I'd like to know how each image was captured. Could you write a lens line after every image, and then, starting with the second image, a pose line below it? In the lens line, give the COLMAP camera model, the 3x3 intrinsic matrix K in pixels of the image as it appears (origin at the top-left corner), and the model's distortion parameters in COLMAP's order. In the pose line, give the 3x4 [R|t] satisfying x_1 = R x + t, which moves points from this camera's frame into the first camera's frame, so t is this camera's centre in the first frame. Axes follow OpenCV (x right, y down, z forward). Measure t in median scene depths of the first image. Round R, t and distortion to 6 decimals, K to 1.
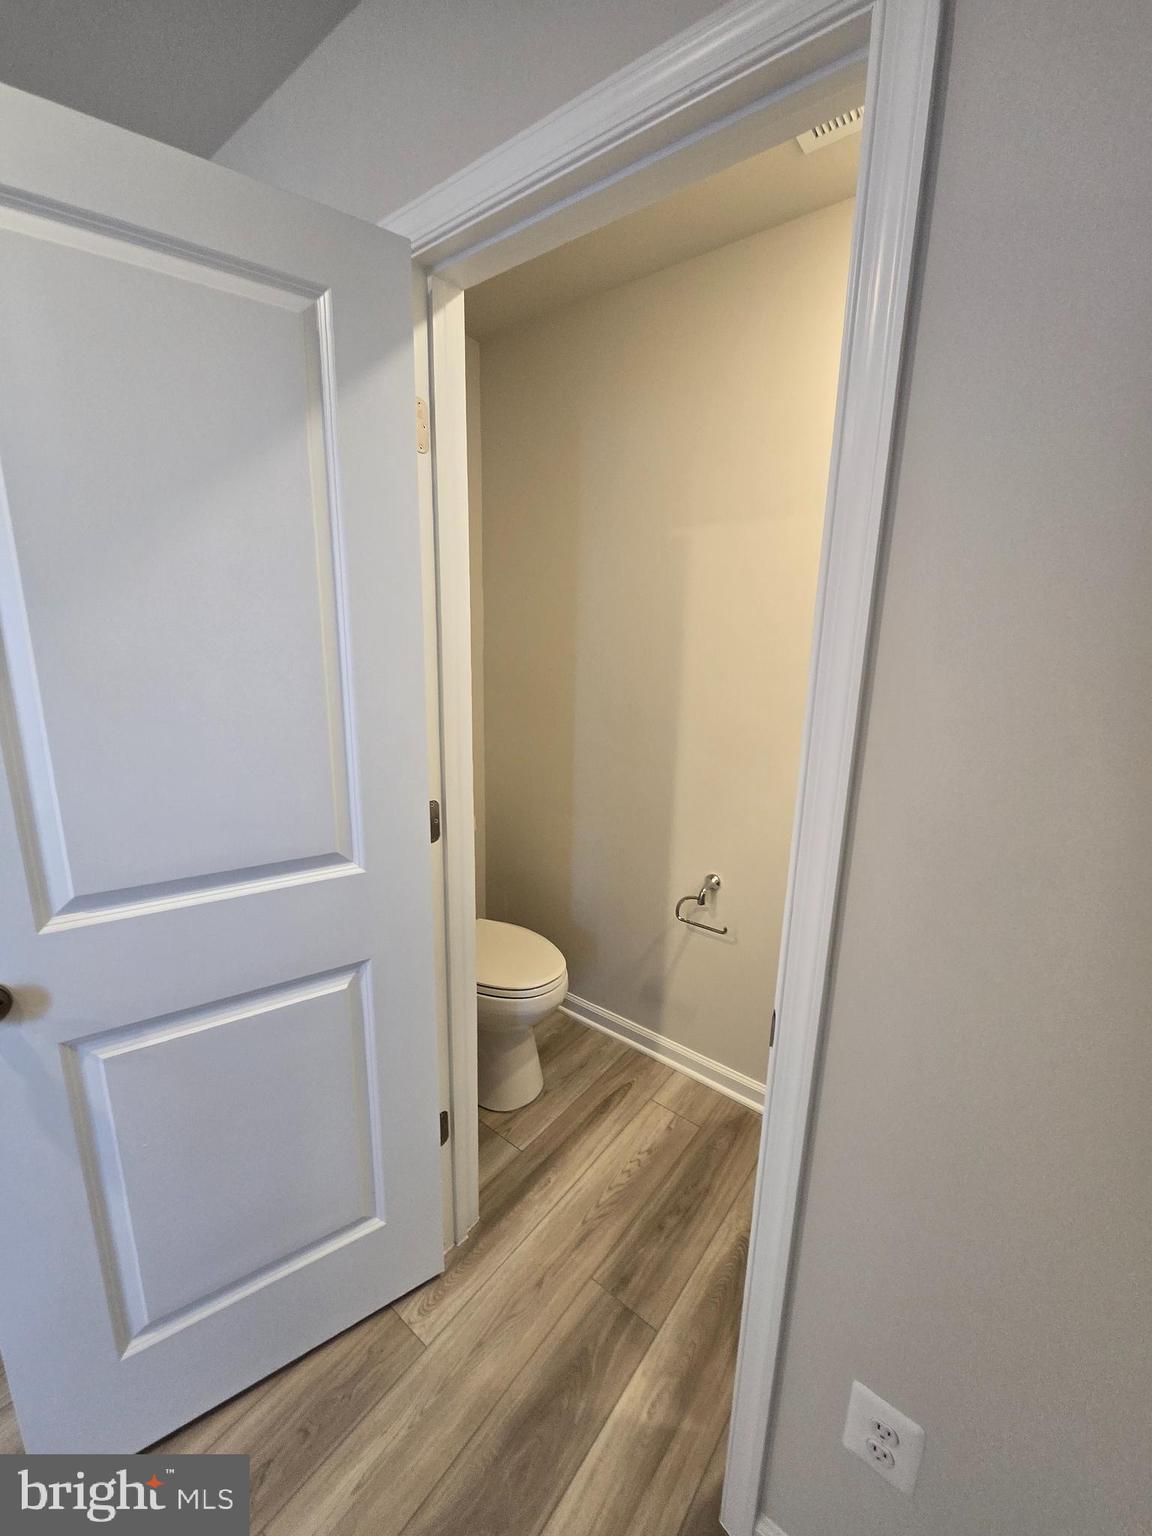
lens RADIAL K [[602.1, 0, 589.1], [0, 602.1, 774.8], [0, 0, 1]] dist [-0.000861, -0.000532]
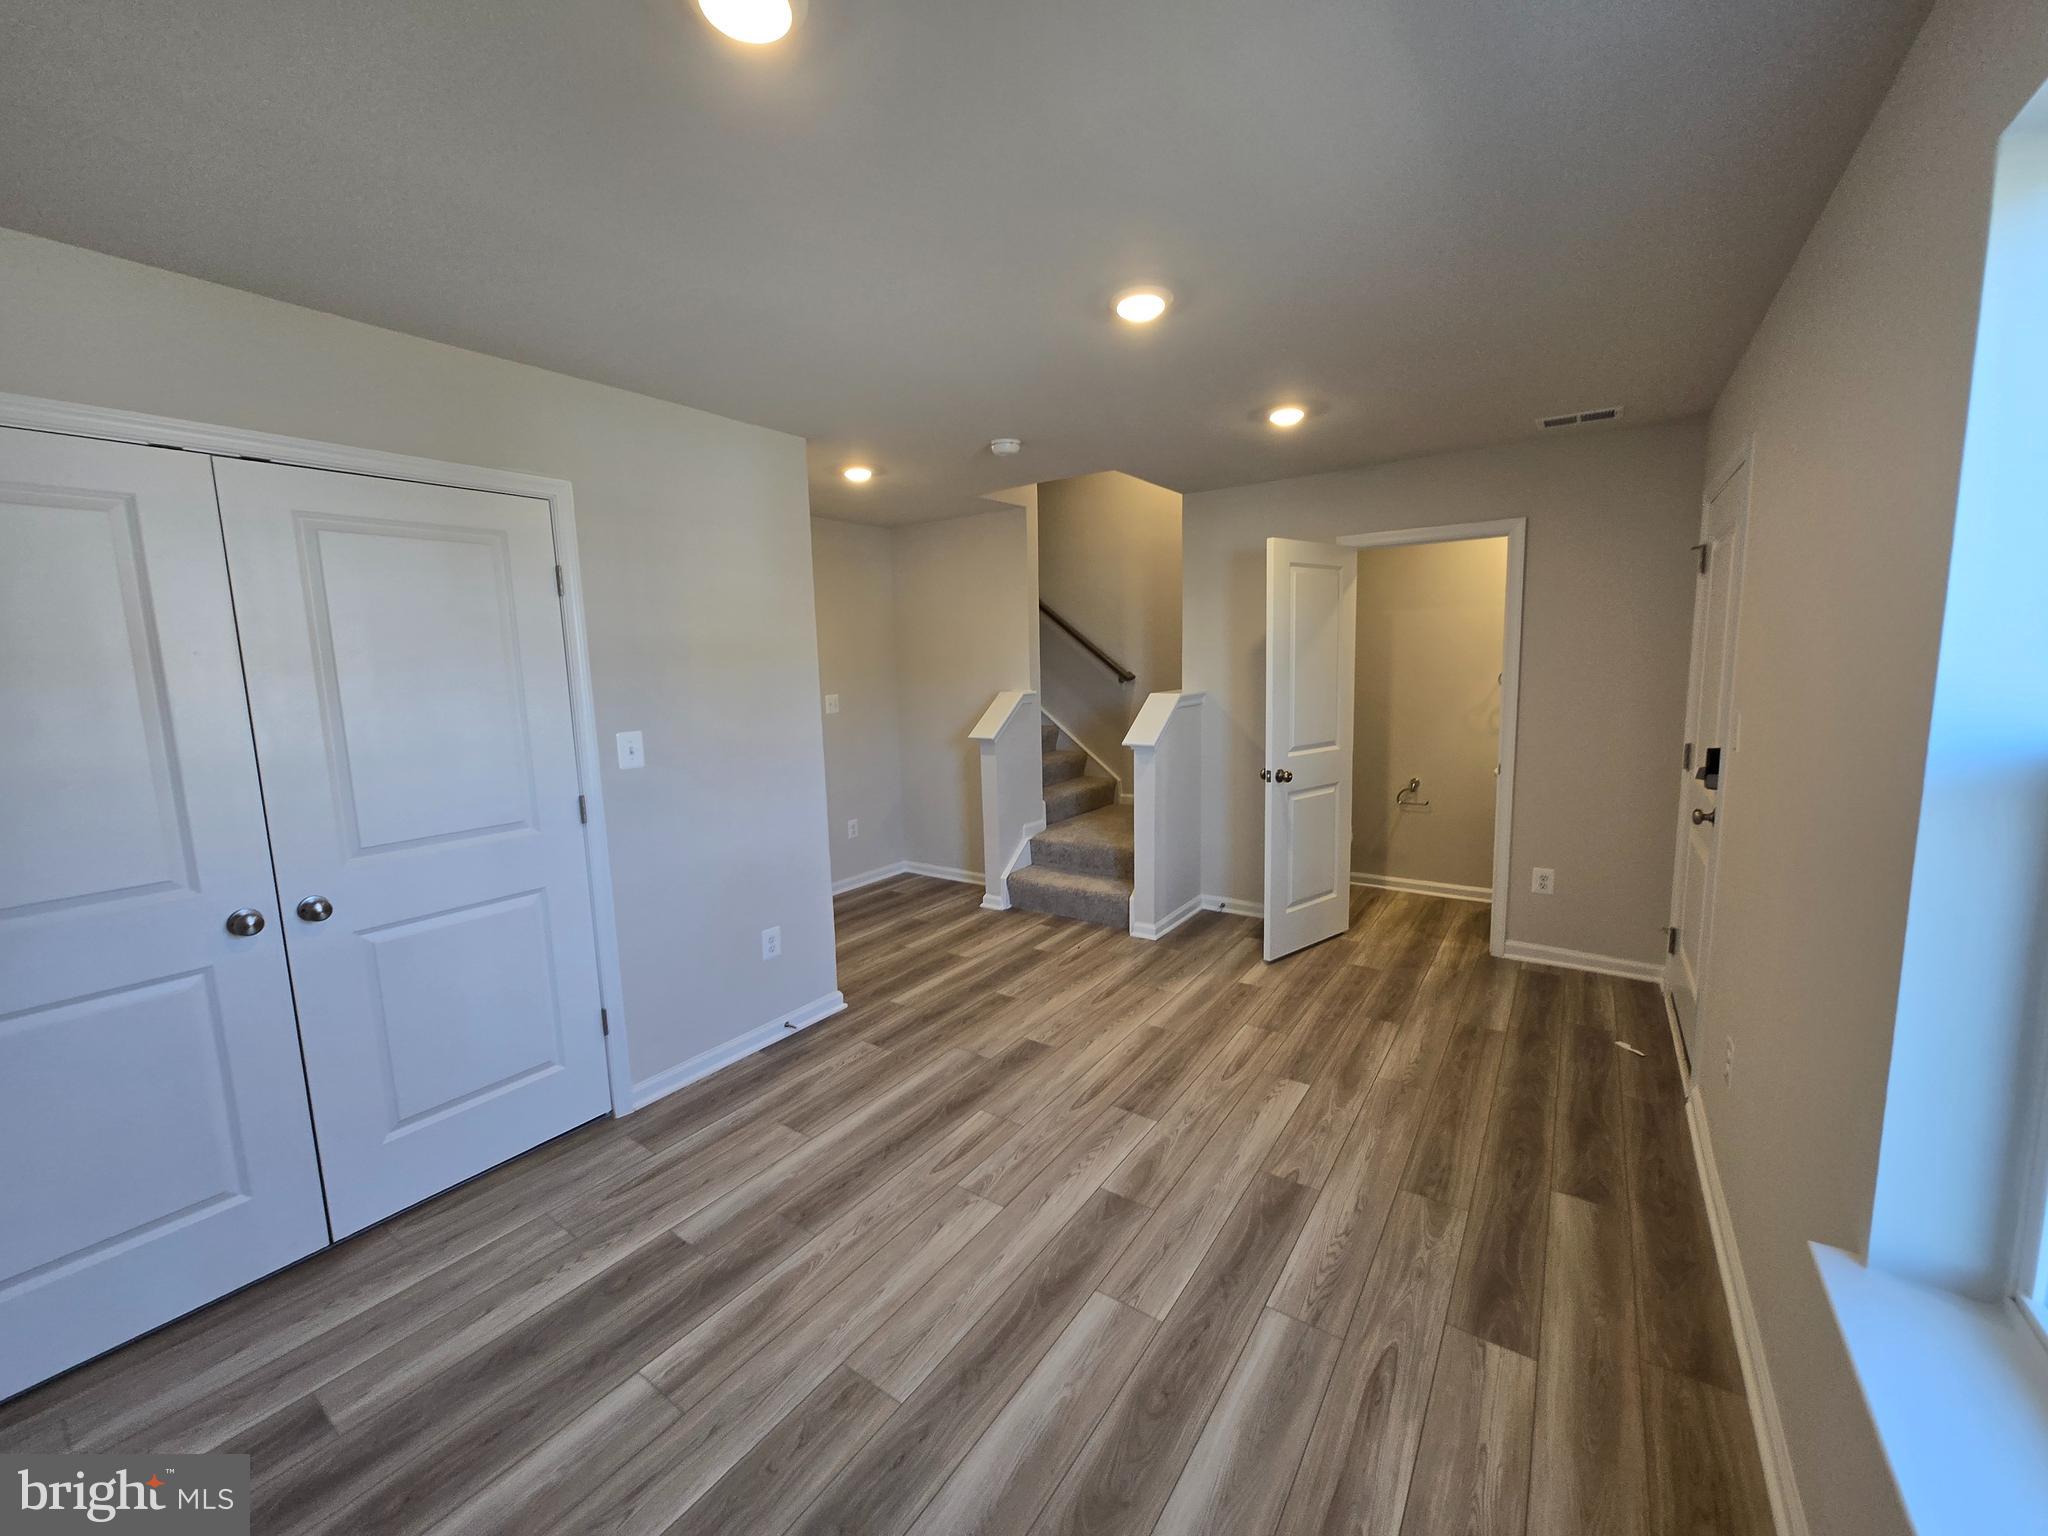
lens RADIAL K [[802.8, 0, 1025.6], [0, 802.8, 772.7], [0, 0, 1]] dist [-0.000861, -0.000532]
pose [[0.997386, -0.063890, 0.033753, -1.188390], [0.066742, 0.993566, -0.091496, 0.311272], [-0.027690, 0.093510, 0.995233, -1.636137]]
